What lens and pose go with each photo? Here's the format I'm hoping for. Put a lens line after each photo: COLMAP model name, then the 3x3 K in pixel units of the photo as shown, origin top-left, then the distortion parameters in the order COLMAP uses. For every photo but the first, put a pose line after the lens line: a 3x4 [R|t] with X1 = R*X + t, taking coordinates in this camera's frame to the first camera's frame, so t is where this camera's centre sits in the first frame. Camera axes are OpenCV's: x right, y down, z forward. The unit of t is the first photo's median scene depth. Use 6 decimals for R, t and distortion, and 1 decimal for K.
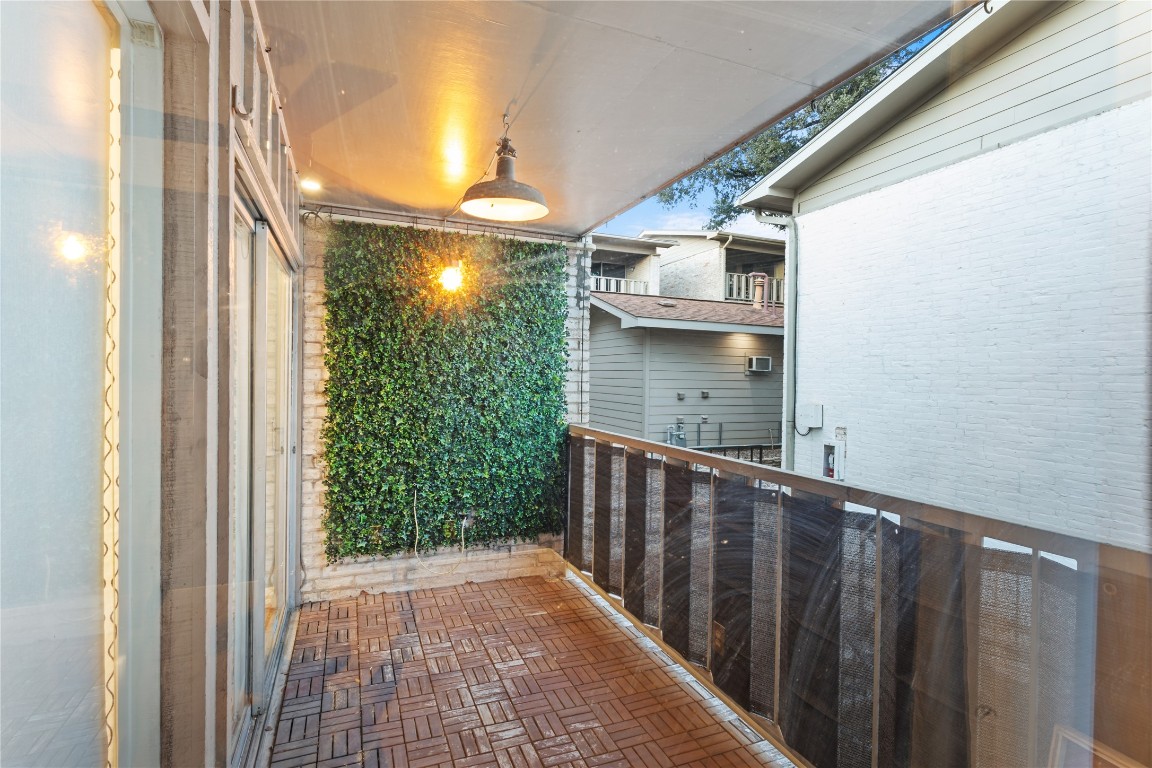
lens RADIAL K [[549.3, 0, 571.8], [0, 549.3, 384.7], [0, 0, 1]] dist [0.011923, 0.000435]
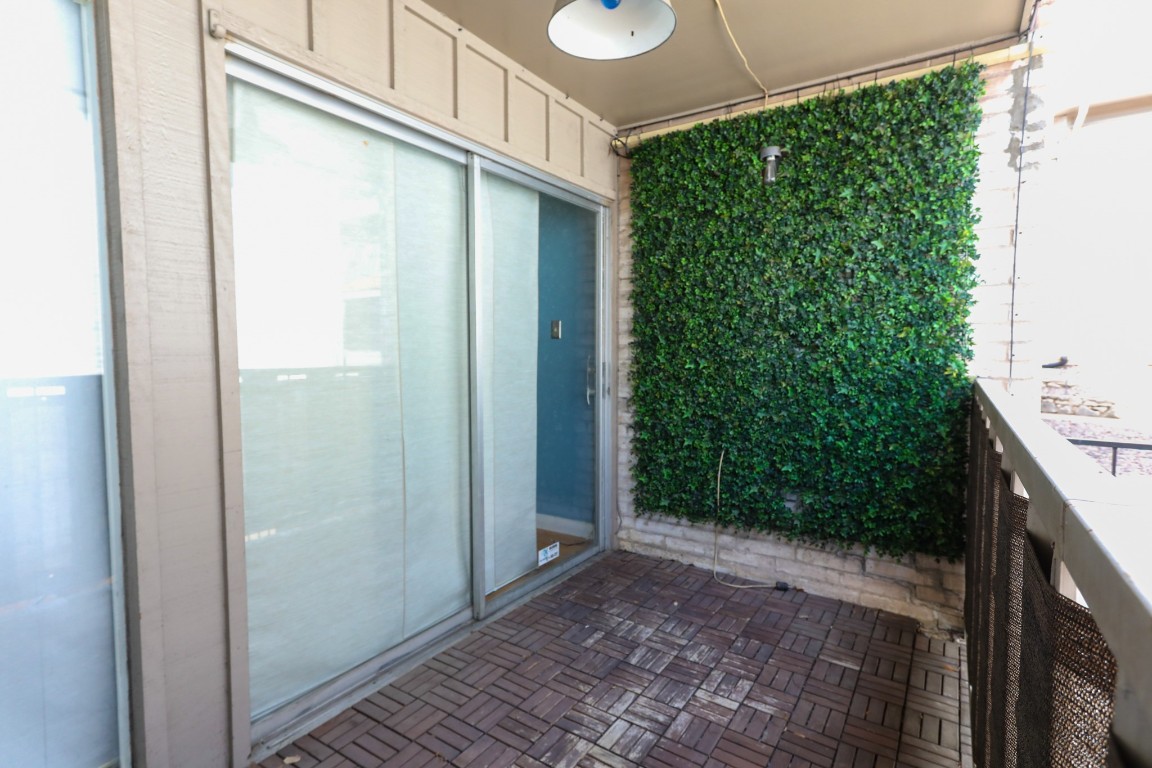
lens RADIAL K [[585.4, 0, 572.4], [0, 585.4, 382.0], [0, 0, 1]] dist [0.017744, 0.000996]
pose [[0.557623, 0.028768, -0.829596, 0.296329], [-0.003969, 0.999480, 0.031991, 0.063440], [0.830085, -0.014546, 0.557447, 0.334432]]
